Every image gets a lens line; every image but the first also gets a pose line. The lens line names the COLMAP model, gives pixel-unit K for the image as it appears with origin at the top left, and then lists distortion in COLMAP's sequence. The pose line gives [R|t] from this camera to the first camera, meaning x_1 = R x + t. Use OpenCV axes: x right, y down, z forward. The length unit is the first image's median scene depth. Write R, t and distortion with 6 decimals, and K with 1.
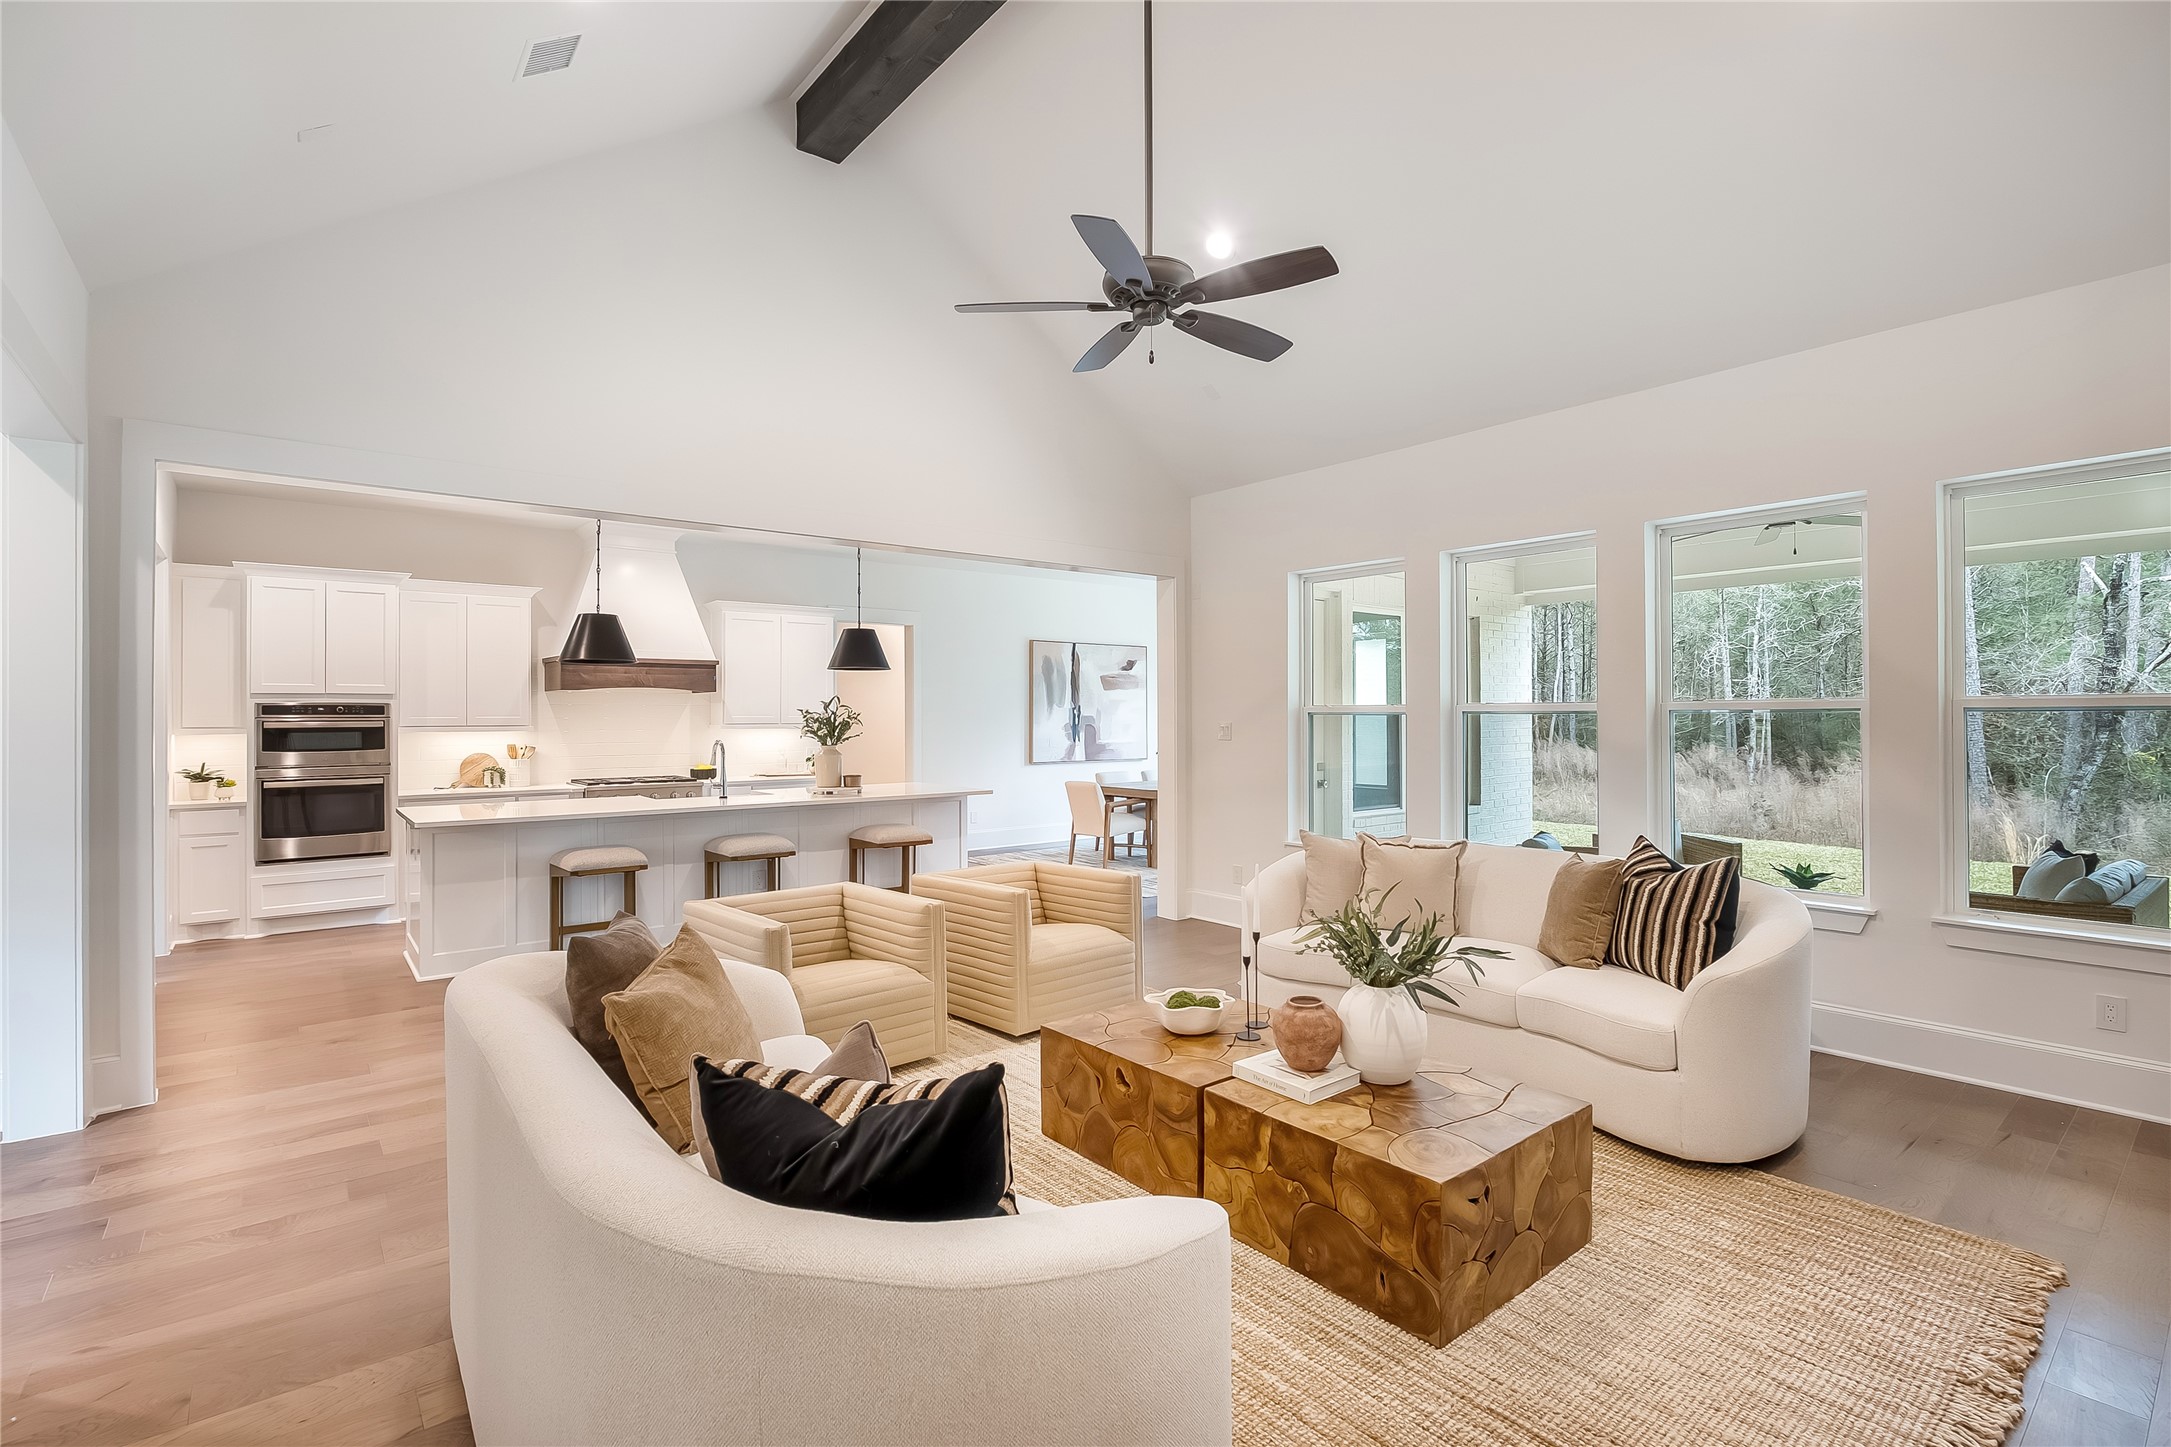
lens RADIAL K [[1006.6, 0, 1076.0], [0, 1006.6, 705.2], [0, 0, 1]] dist [-0.017686, 0.003850]
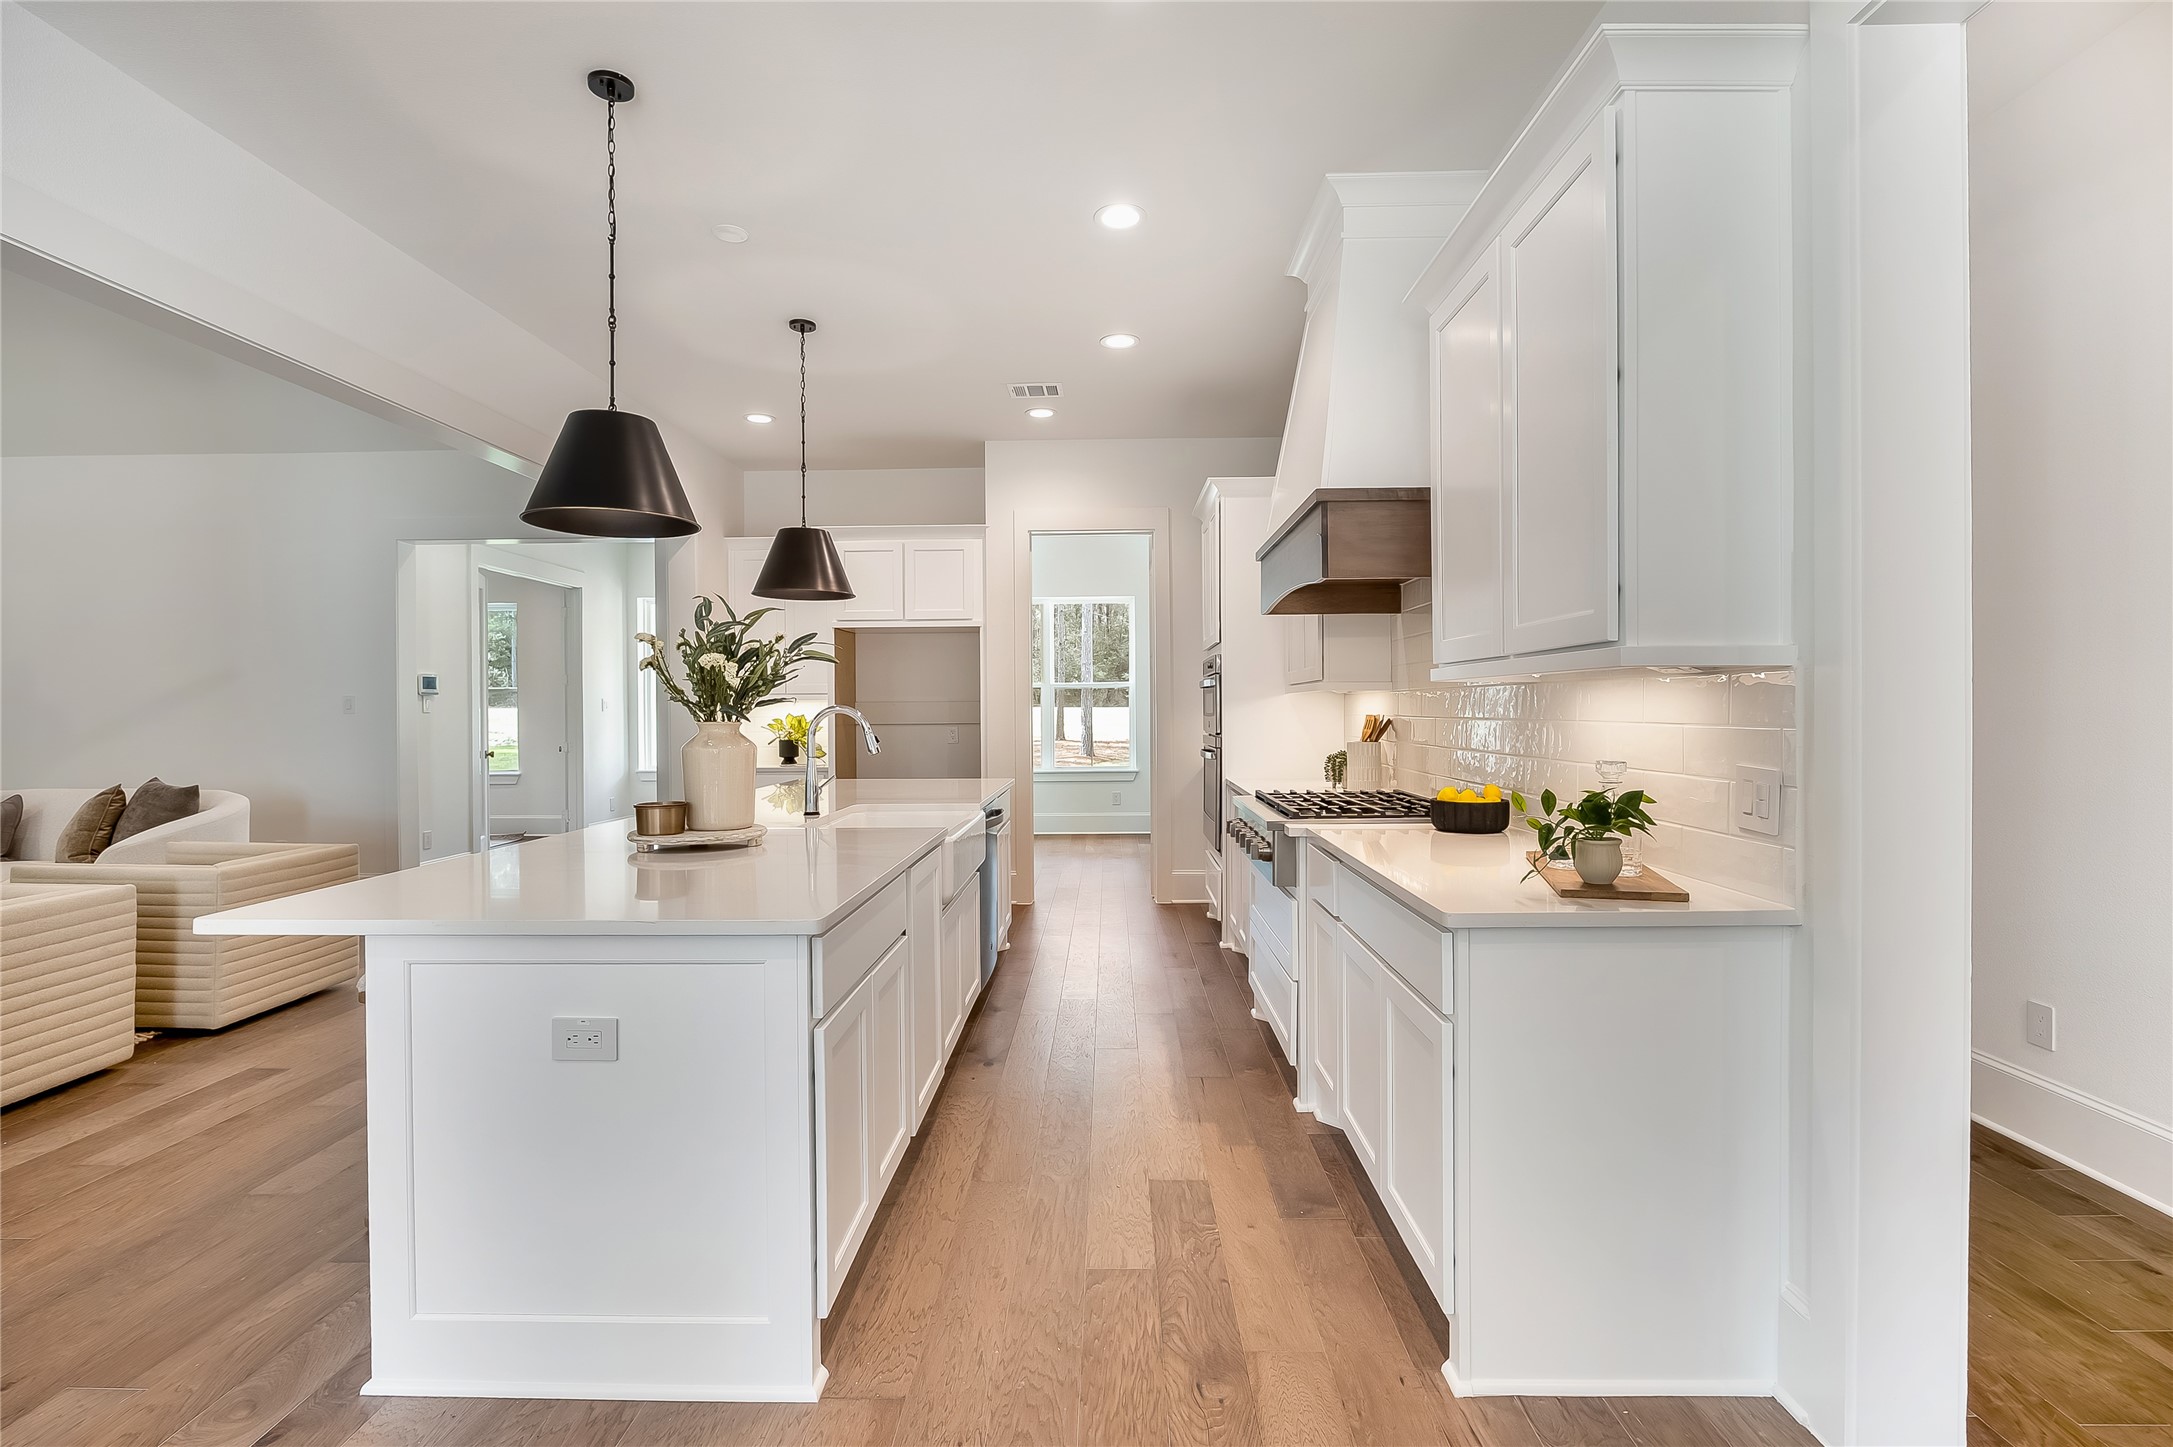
lens RADIAL K [[1007.5, 0, 1092.2], [0, 1007.5, 711.5], [0, 0, 1]] dist [-0.017686, 0.003850]
pose [[-0.636852, 0.011677, -0.770898, -0.033174], [0.018692, 0.999825, -0.000297, 0.037510], [0.770760, -0.014599, -0.636959, 1.350149]]
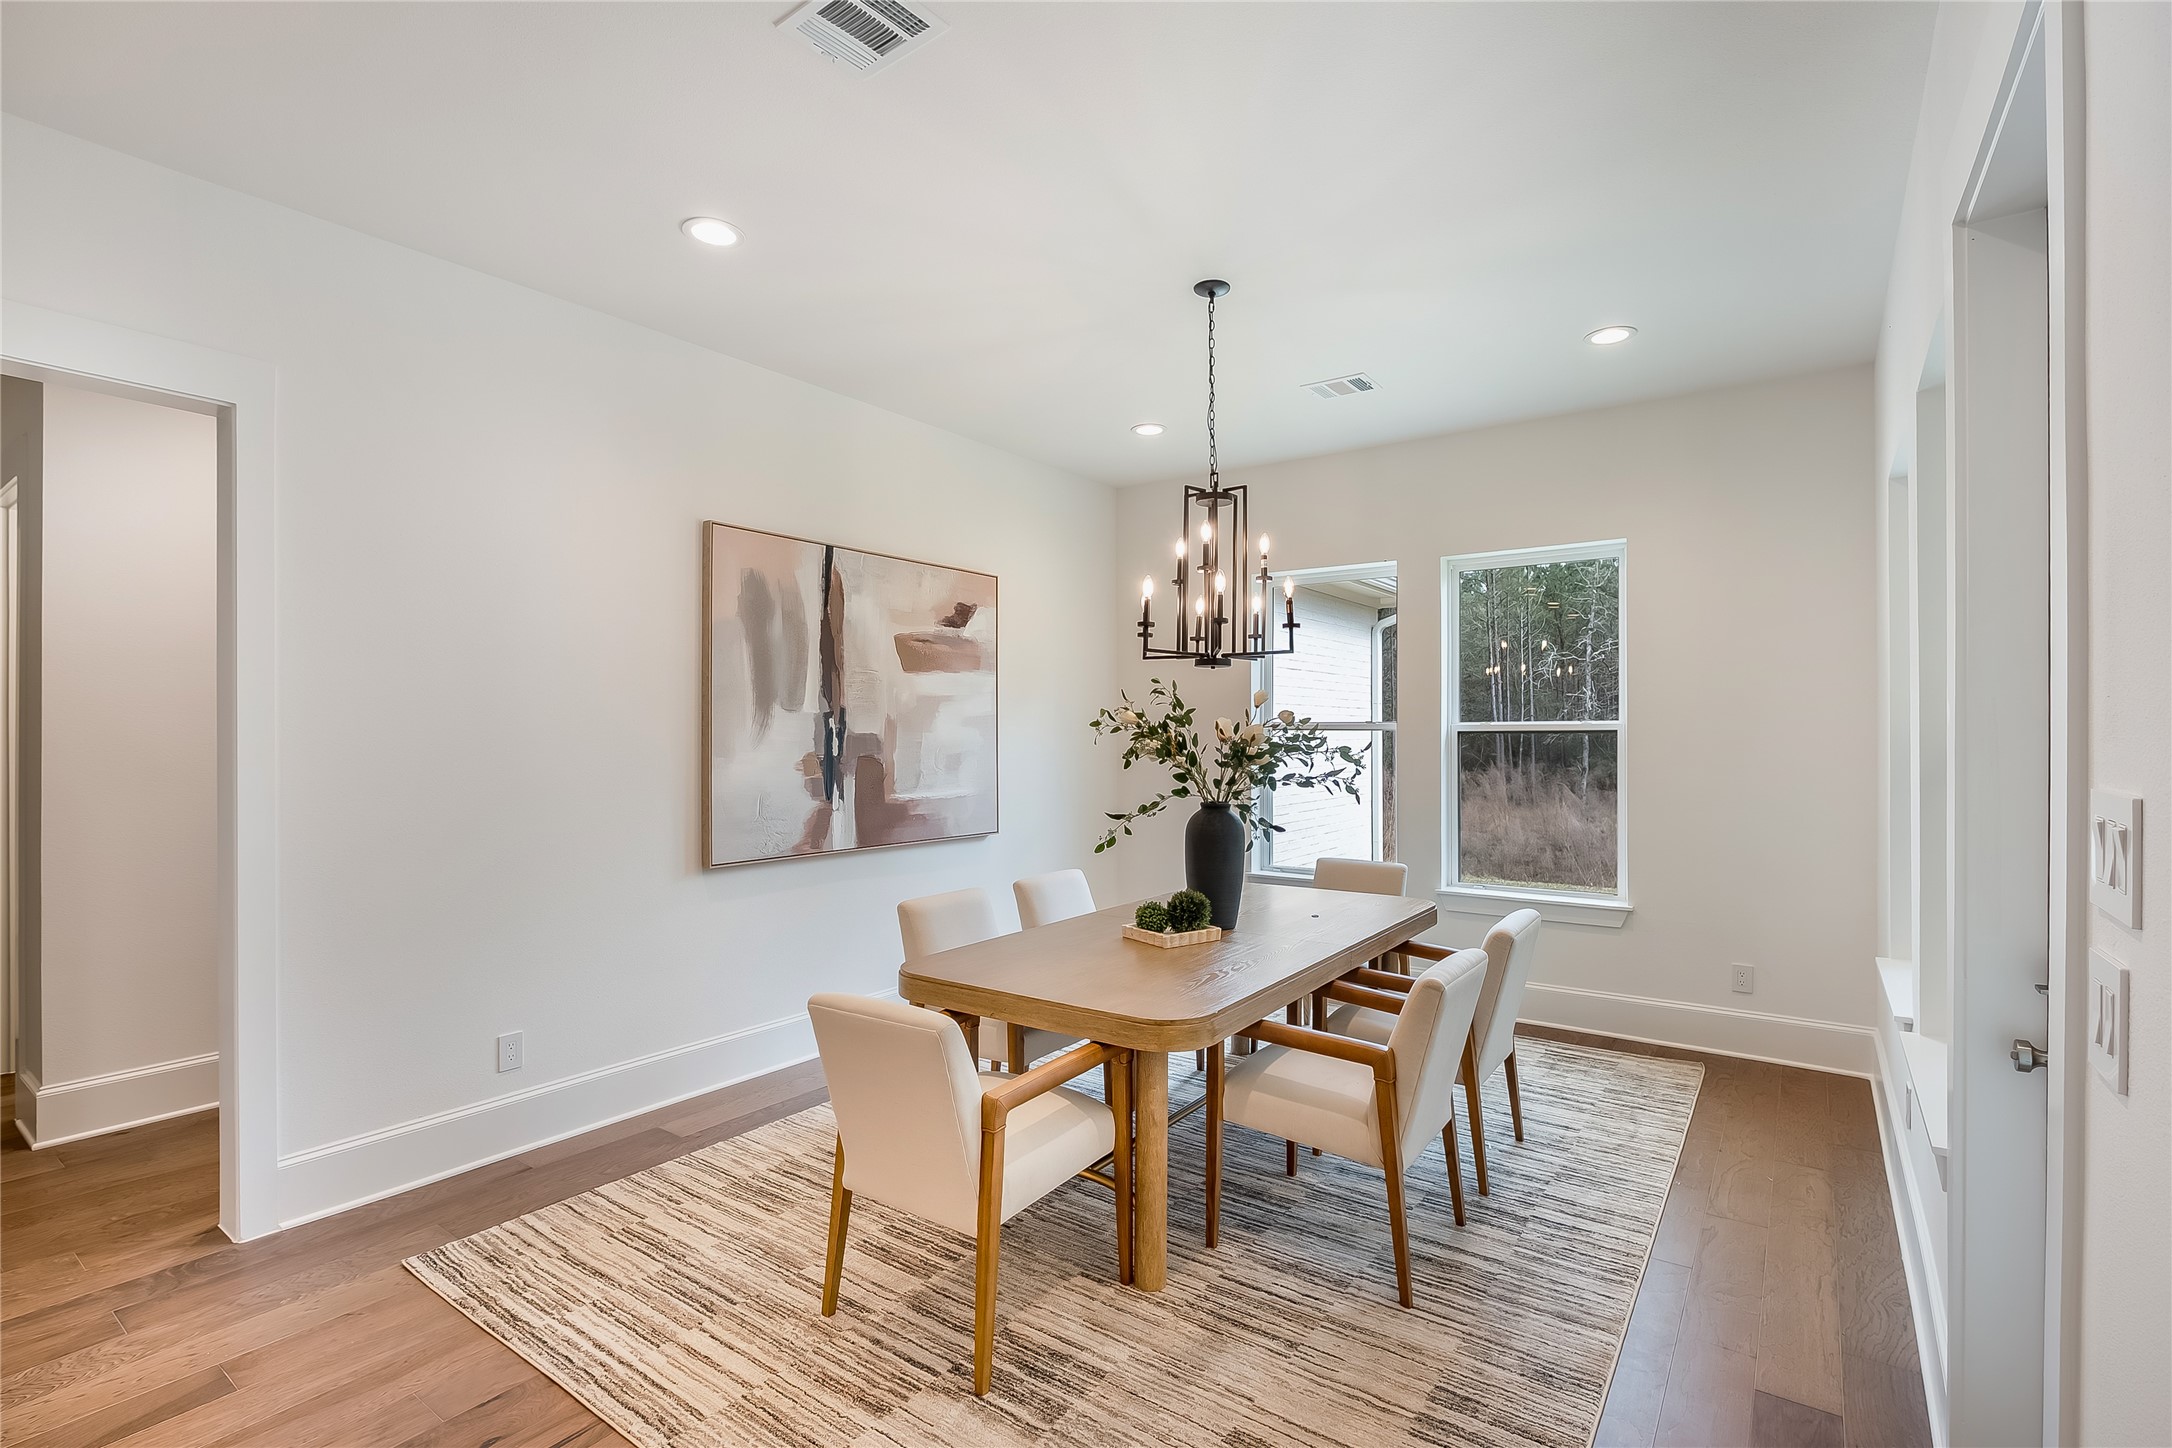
lens RADIAL K [[1007.1, 0, 1099.3], [0, 1007.1, 731.6], [0, 0, 1]] dist [-0.017686, 0.003850]
pose [[0.960984, 0.001658, 0.276599, -0.013961], [-0.004421, 0.999946, 0.009366, 0.008783], [-0.276568, -0.010223, 0.960940, 0.948140]]
